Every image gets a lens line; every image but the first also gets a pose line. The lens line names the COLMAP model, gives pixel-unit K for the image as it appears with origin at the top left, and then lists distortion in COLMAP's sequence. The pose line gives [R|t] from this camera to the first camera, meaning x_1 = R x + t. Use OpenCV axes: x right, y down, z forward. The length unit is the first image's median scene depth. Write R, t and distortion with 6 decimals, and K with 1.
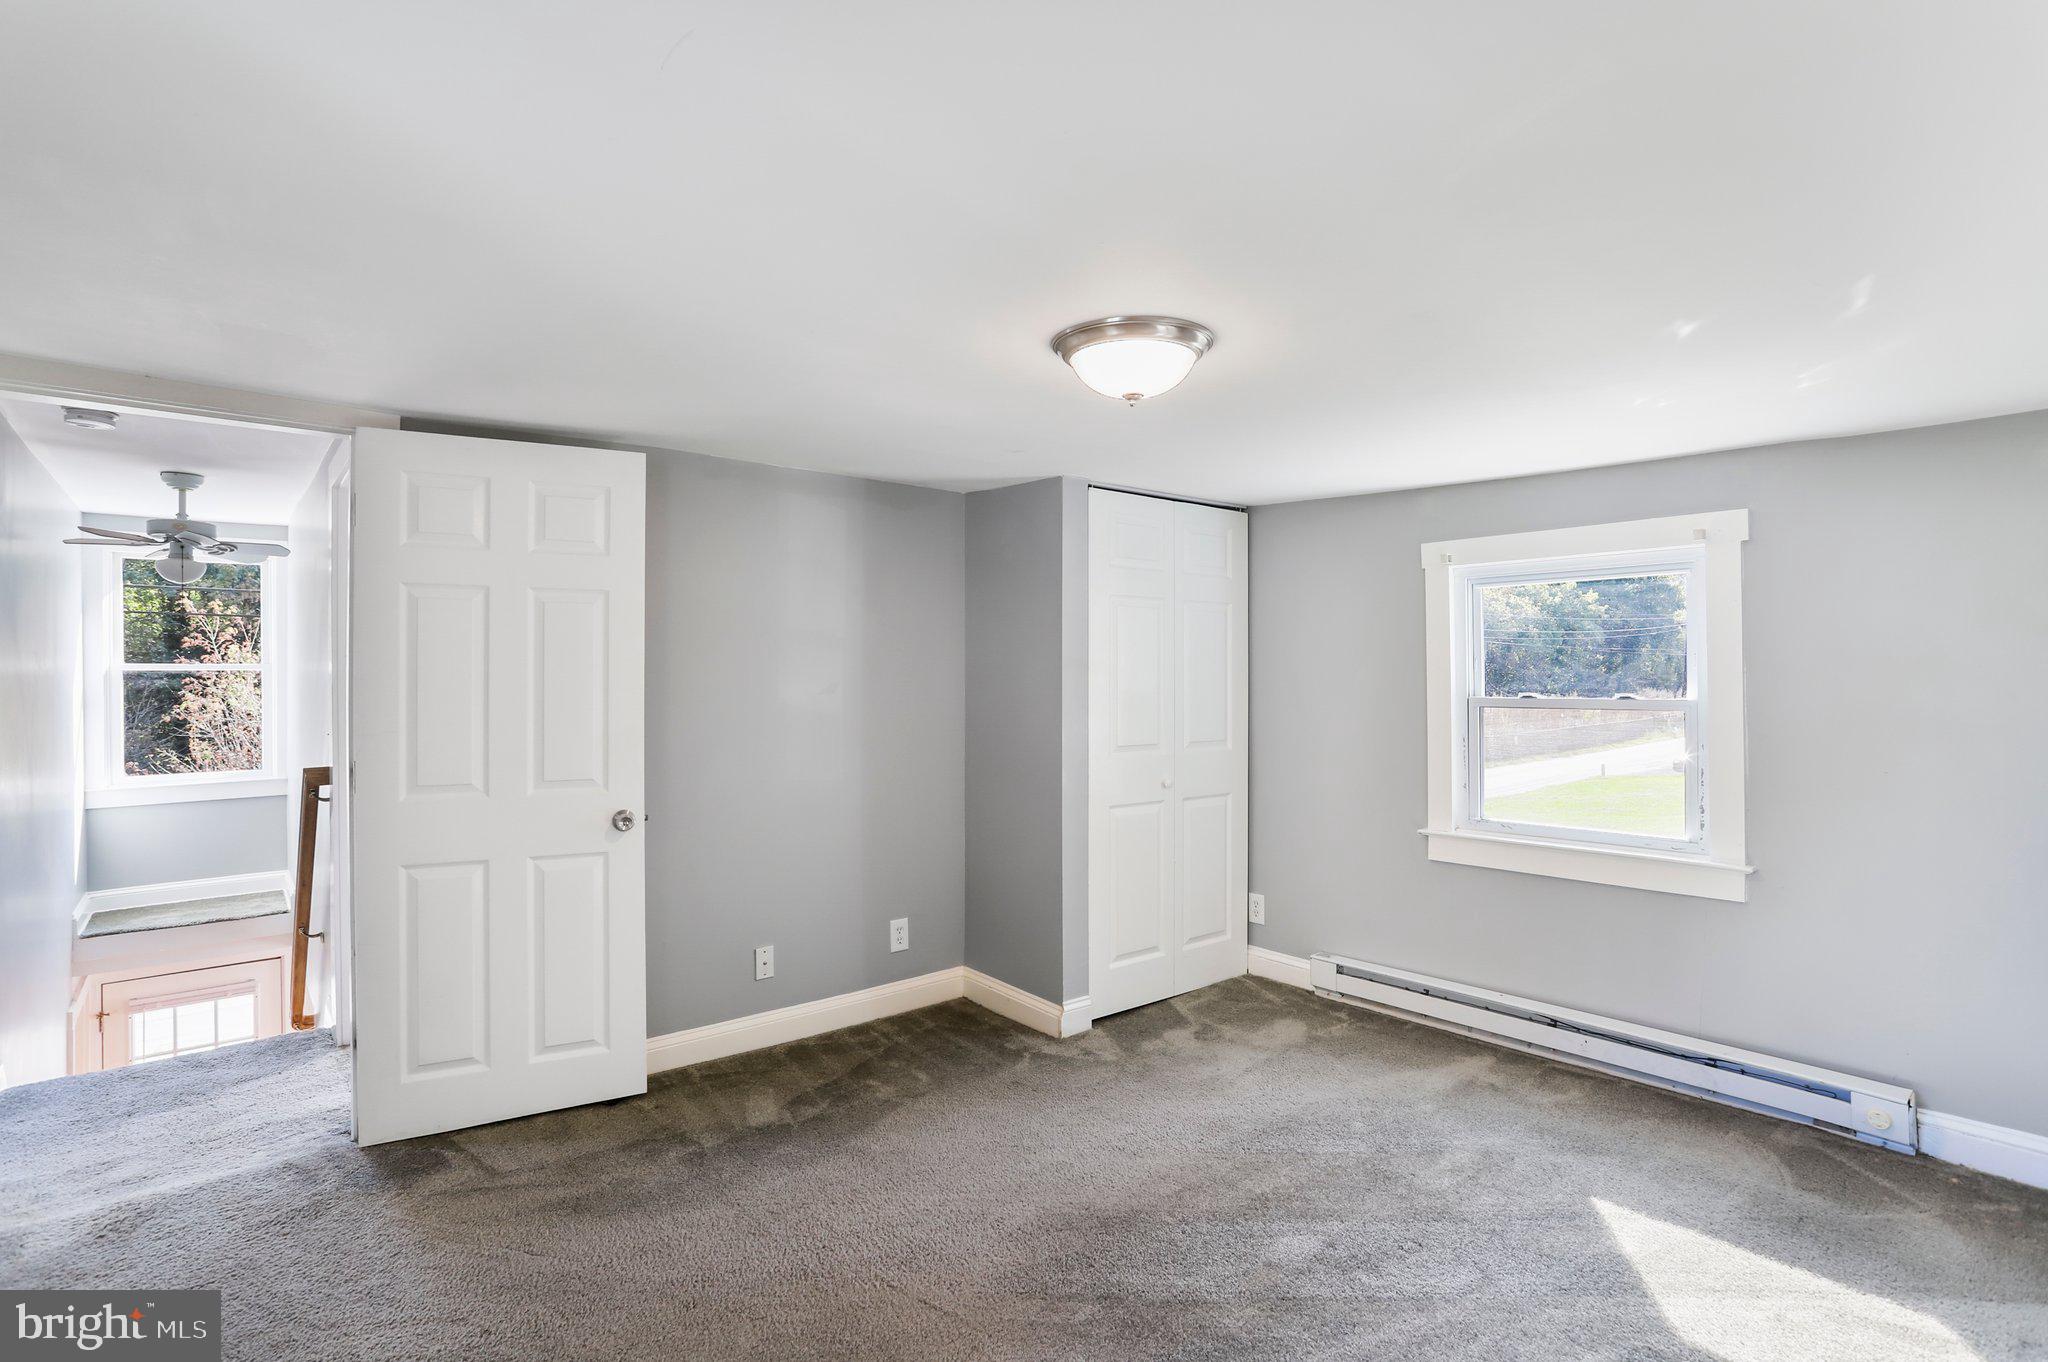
lens RADIAL K [[1000.3, 0, 1019.5], [0, 1000.3, 679.2], [0, 0, 1]] dist [-0.040944, 0.014085]
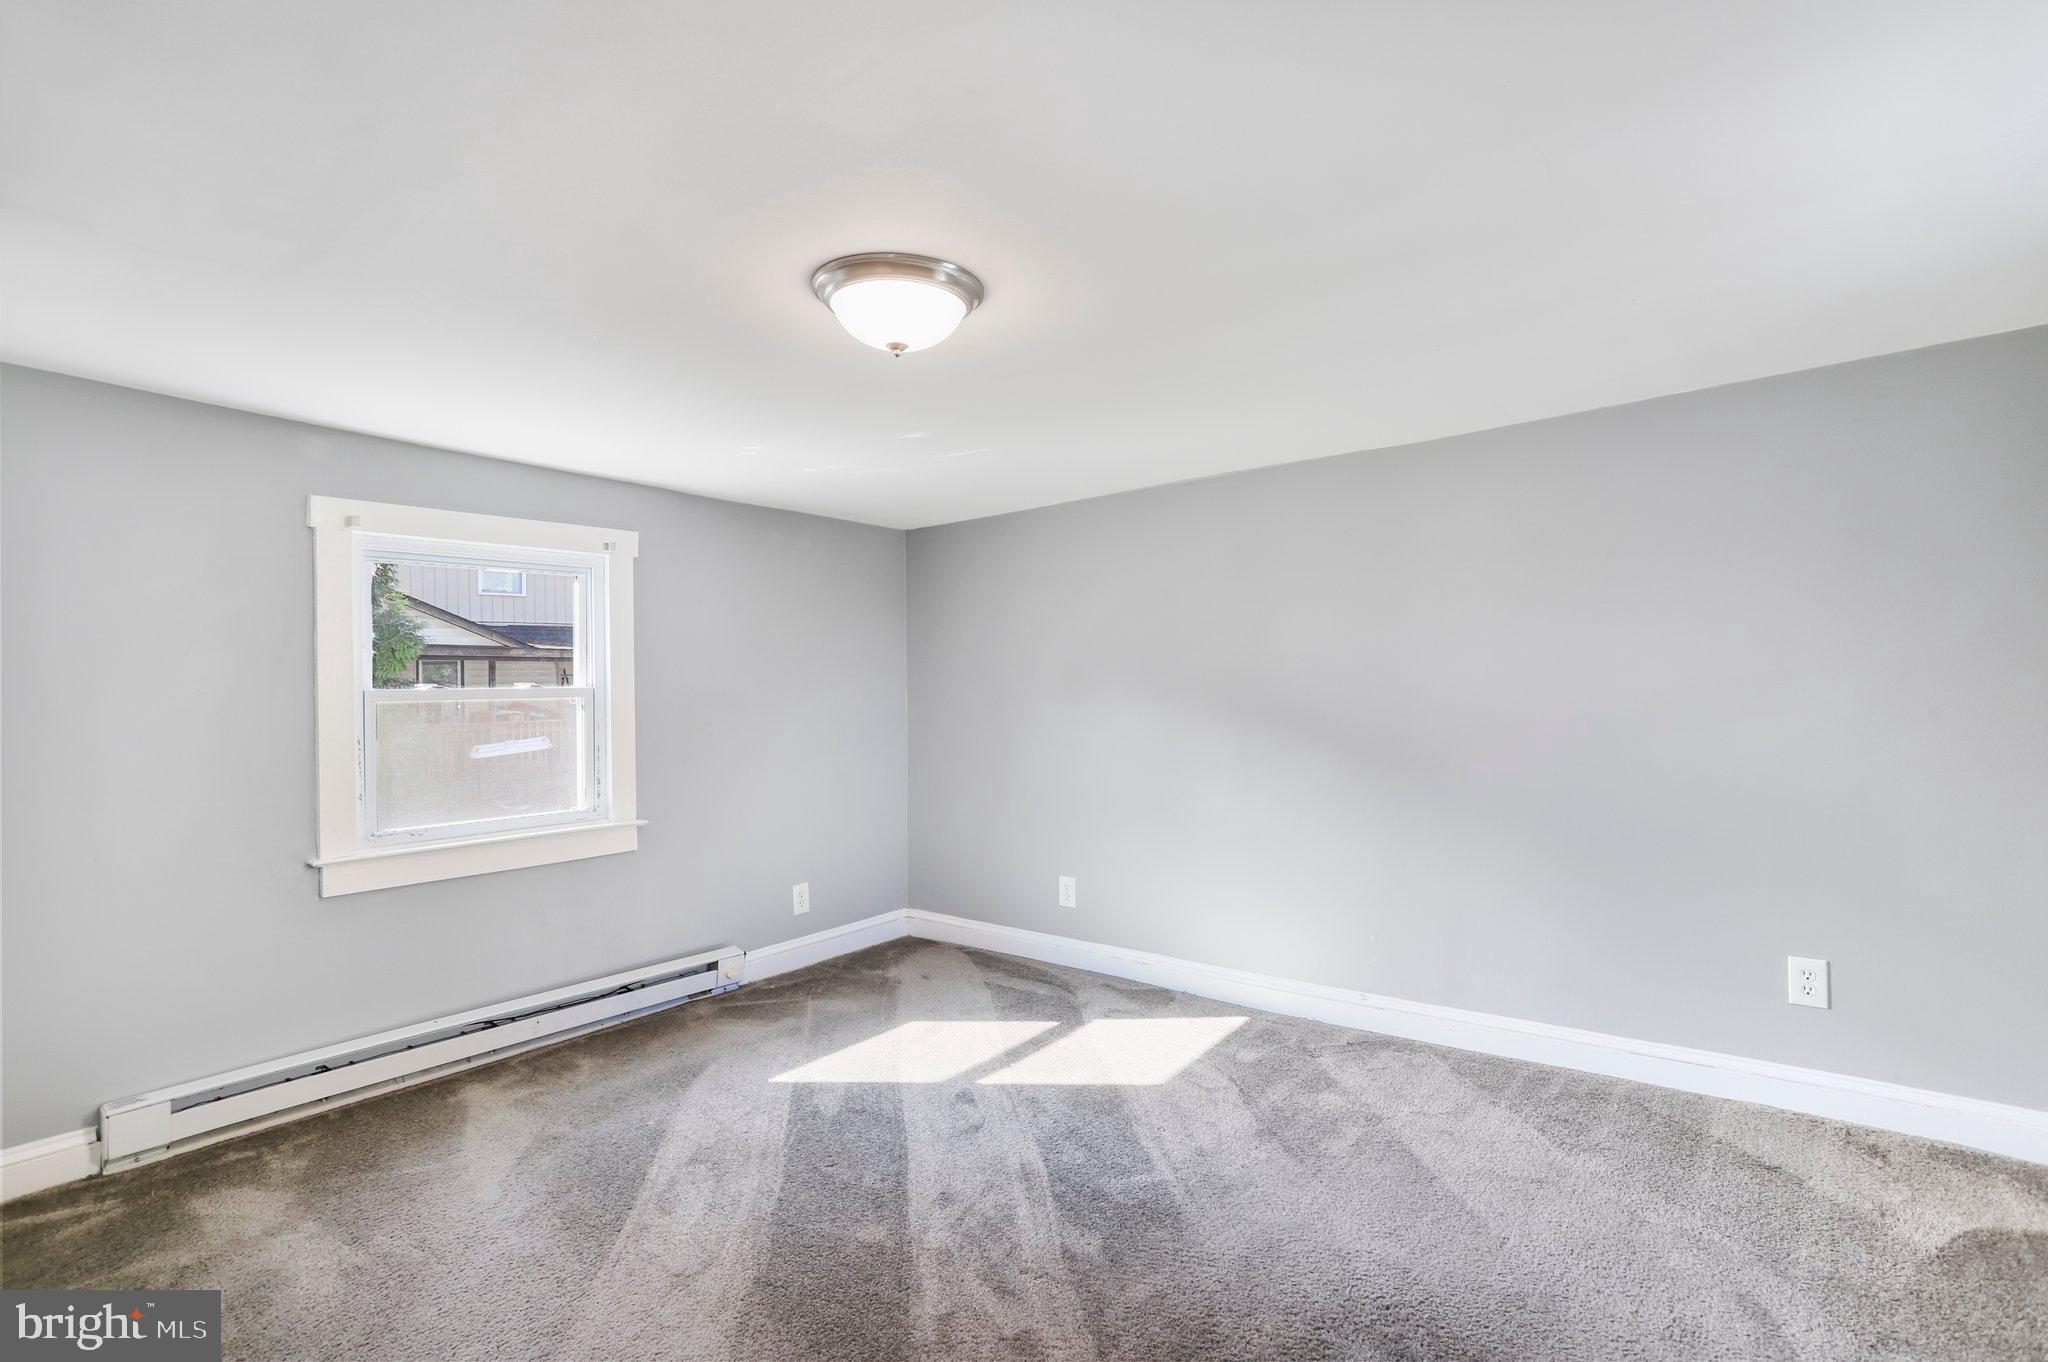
lens RADIAL K [[1000.3, 0, 1020.6], [0, 1000.3, 671.4], [0, 0, 1]] dist [-0.040944, 0.014085]
pose [[-0.208982, 0.010458, 0.977864, -0.600859], [0.011757, 0.999897, -0.008181, 0.019045], [-0.977849, 0.009787, -0.209084, 0.801836]]
